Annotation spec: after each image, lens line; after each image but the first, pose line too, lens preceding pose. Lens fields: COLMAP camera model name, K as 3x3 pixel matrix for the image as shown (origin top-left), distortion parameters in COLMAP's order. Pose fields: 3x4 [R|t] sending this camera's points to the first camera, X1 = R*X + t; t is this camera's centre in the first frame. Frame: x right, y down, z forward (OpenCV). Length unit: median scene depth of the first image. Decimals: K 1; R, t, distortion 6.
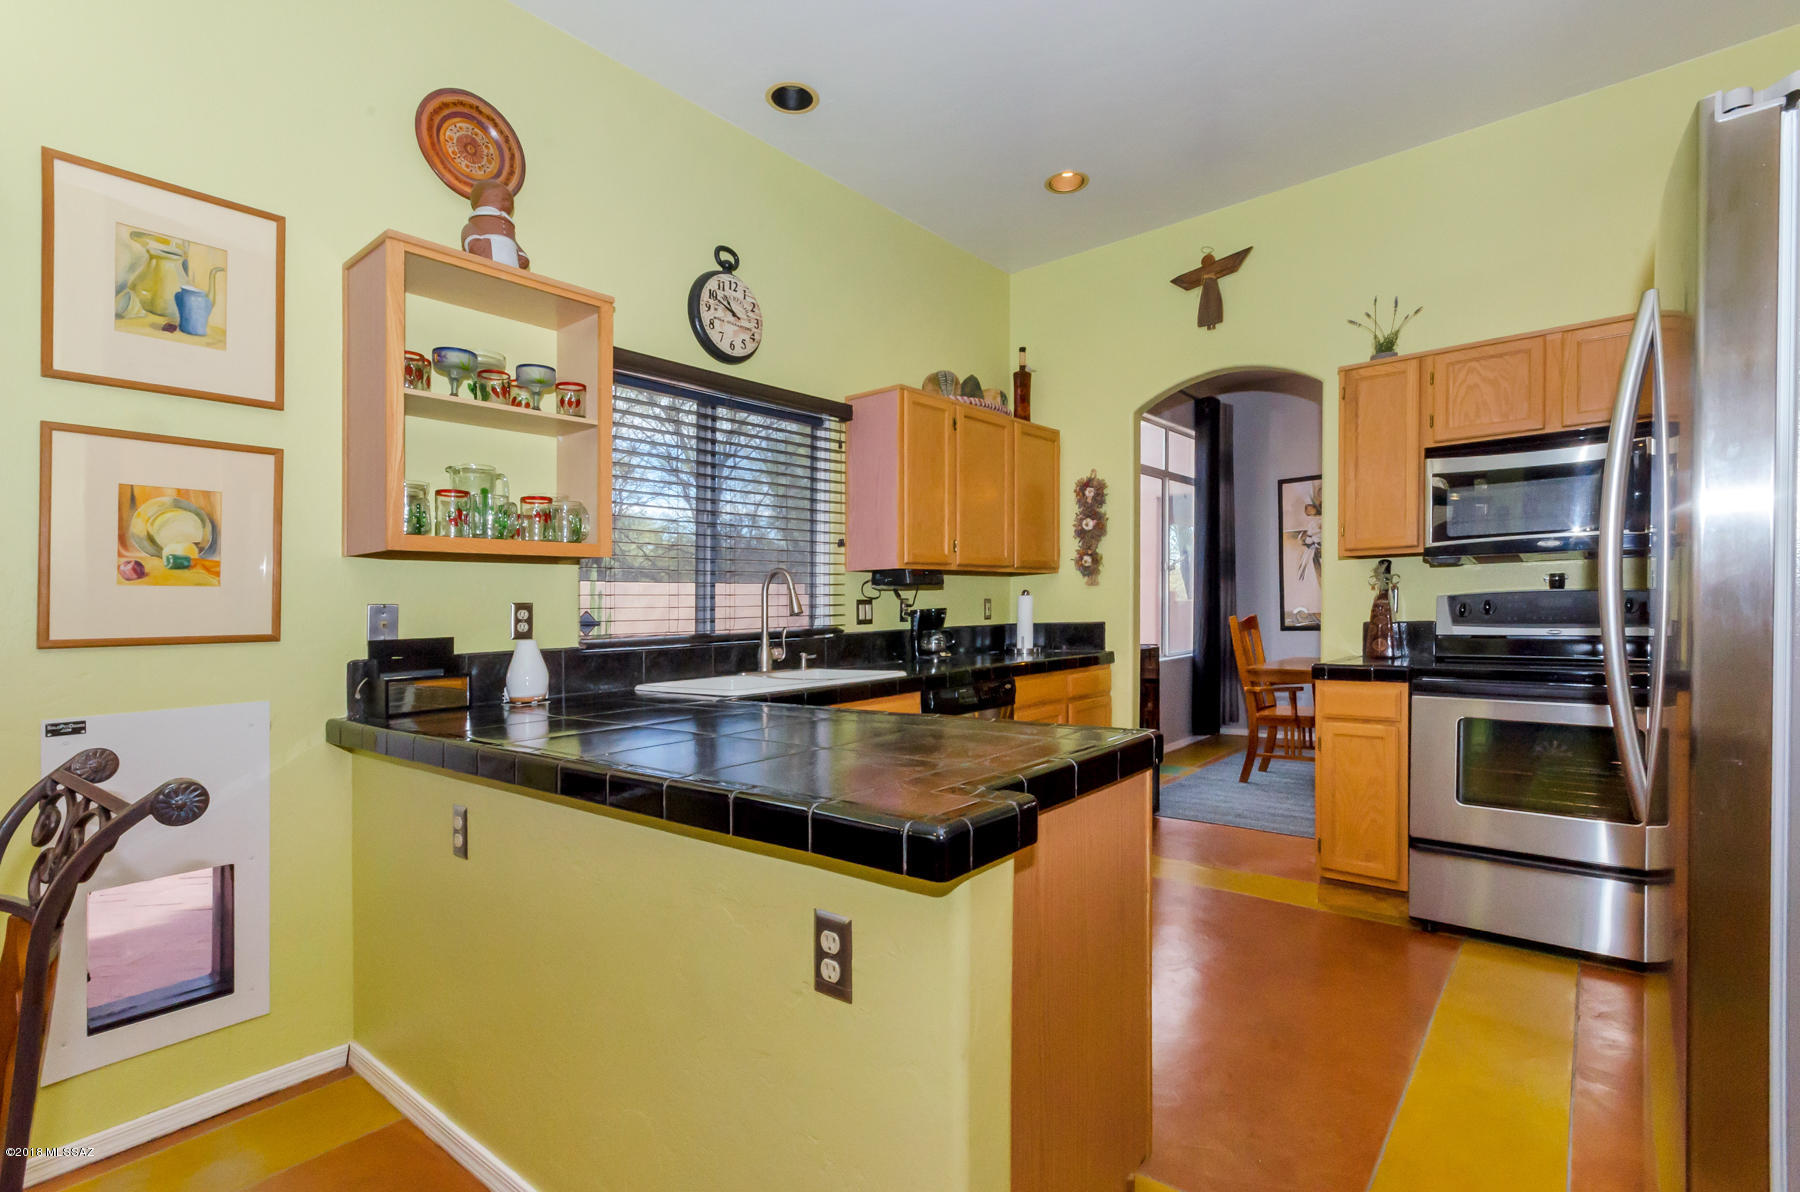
lens RADIAL K [[821.5, 0, 887.1], [0, 821.5, 563.7], [0, 0, 1]] dist [0.007951, -0.005438]
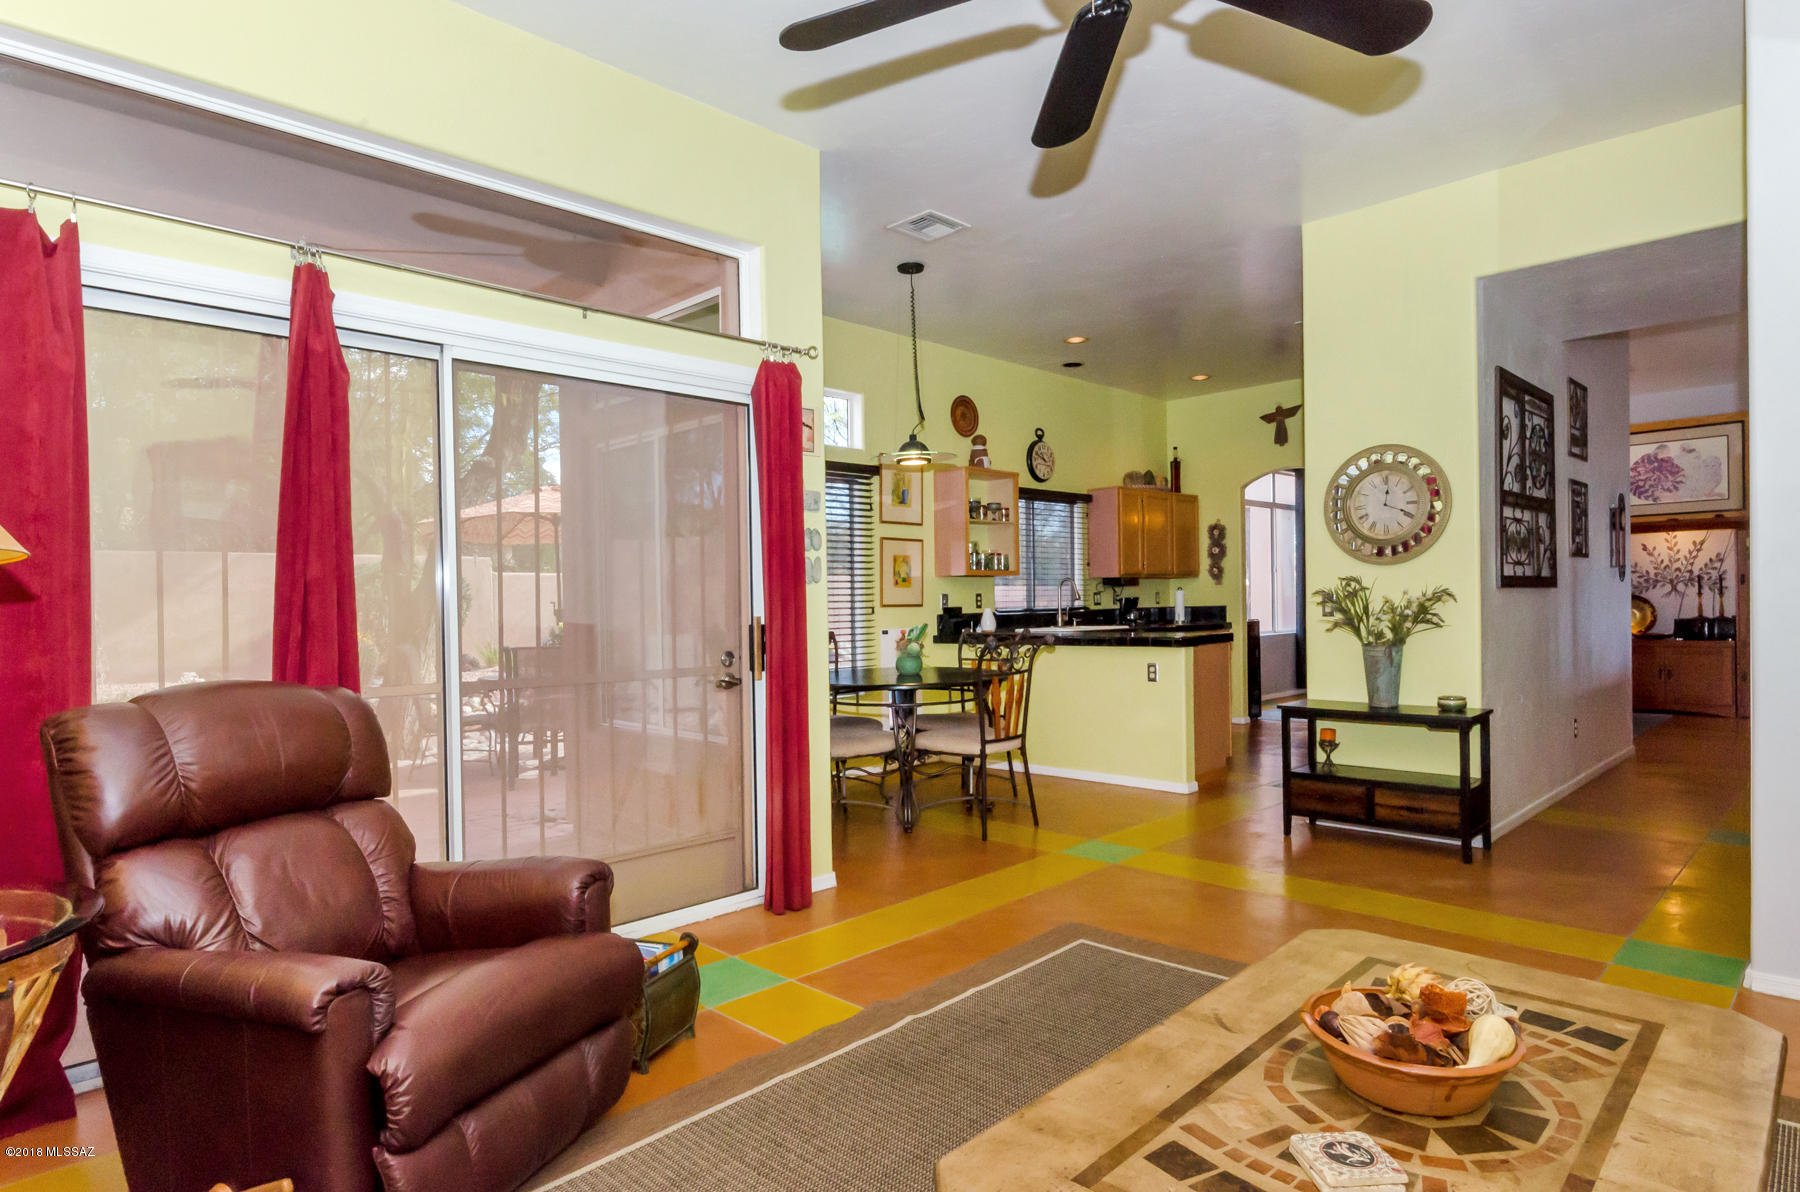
lens RADIAL K [[977.0, 0, 894.6], [0, 977.0, 515.8], [0, 0, 1]] dist [0.005726, -0.000677]
pose [[0.995985, -0.009434, -0.089025, -0.346760], [0.006003, 0.999232, -0.038723, -0.059527], [0.089322, 0.038033, 0.995276, -1.570355]]
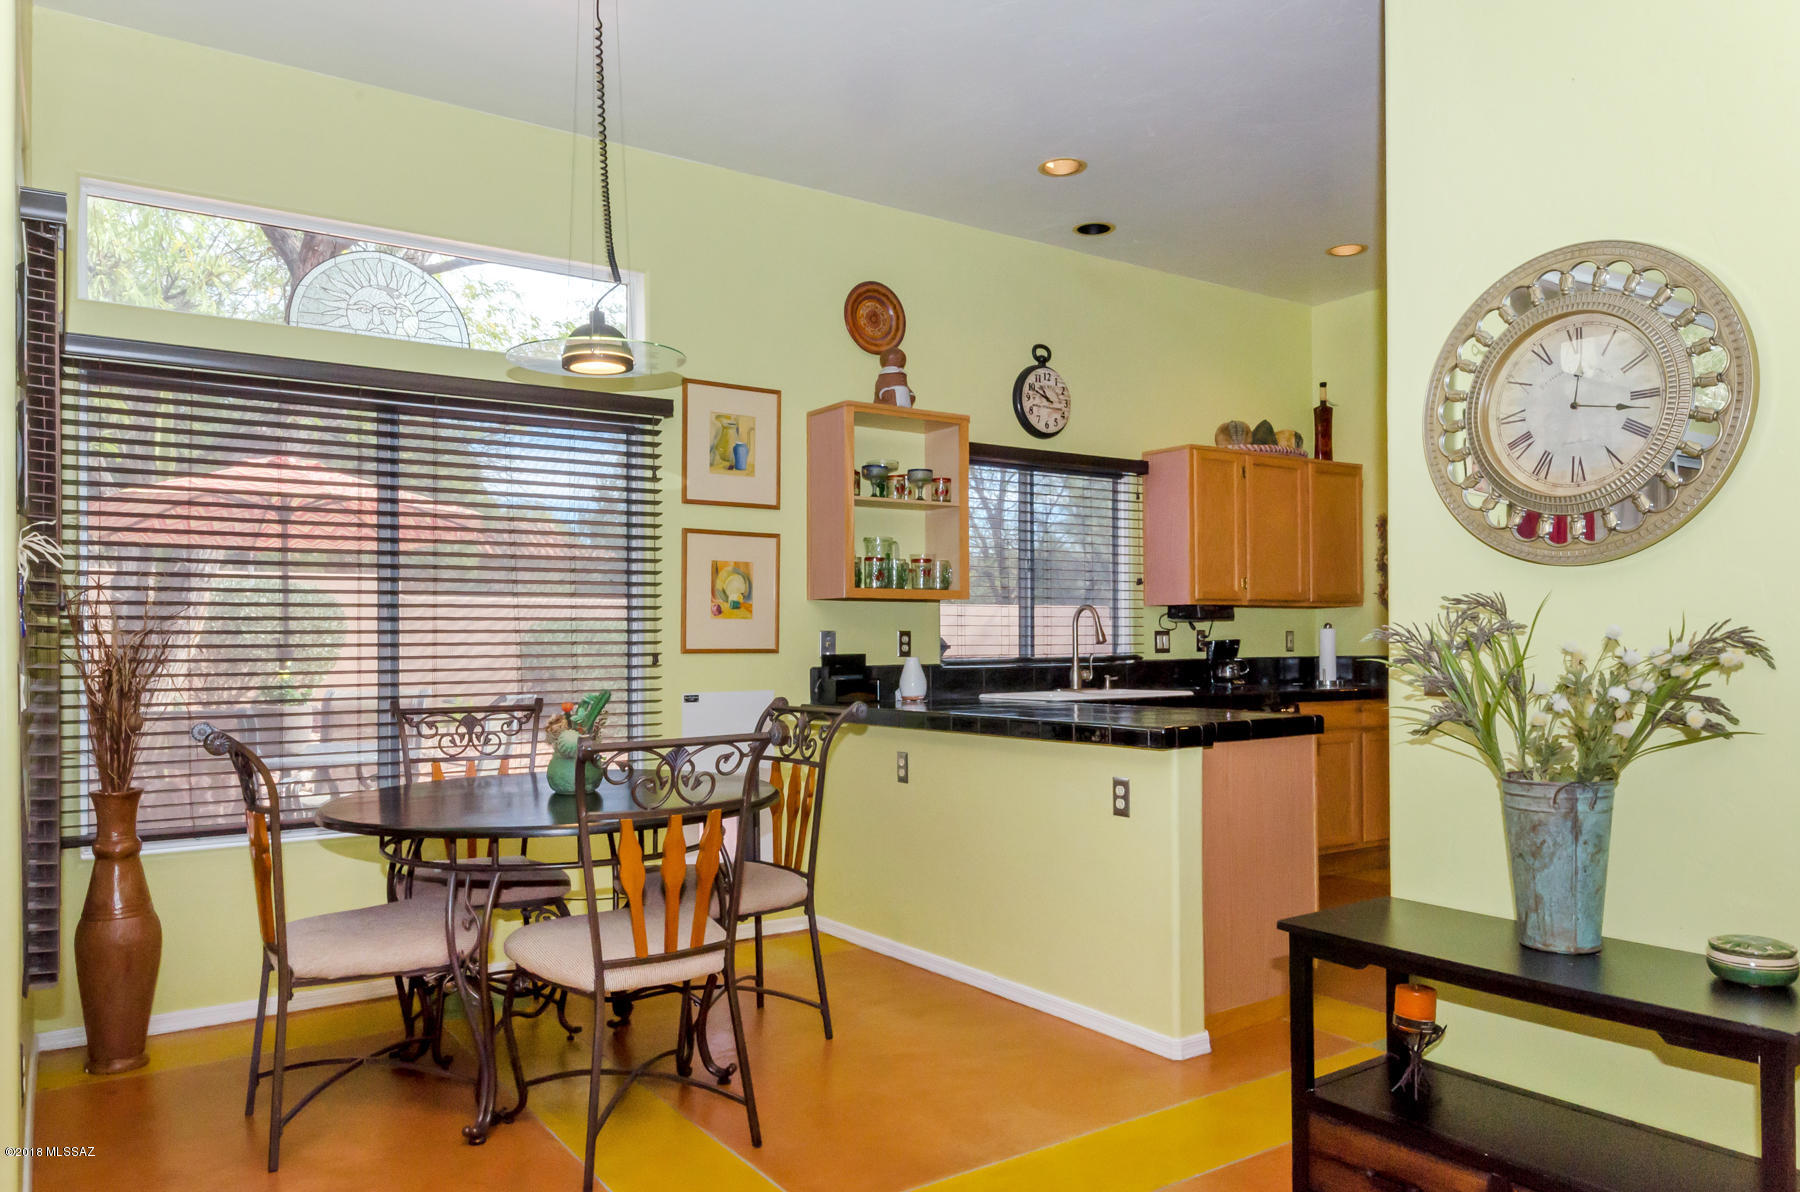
lens RADIAL K [[1184.7, 0, 903.2], [0, 1184.7, 539.7], [0, 0, 1]] dist [-0.011792, 0.006958]
pose [[0.962855, -0.013289, -0.269690, 0.081547], [0.003989, 0.999379, -0.035002, -0.030036], [0.269988, 0.032627, 0.962311, -0.764923]]
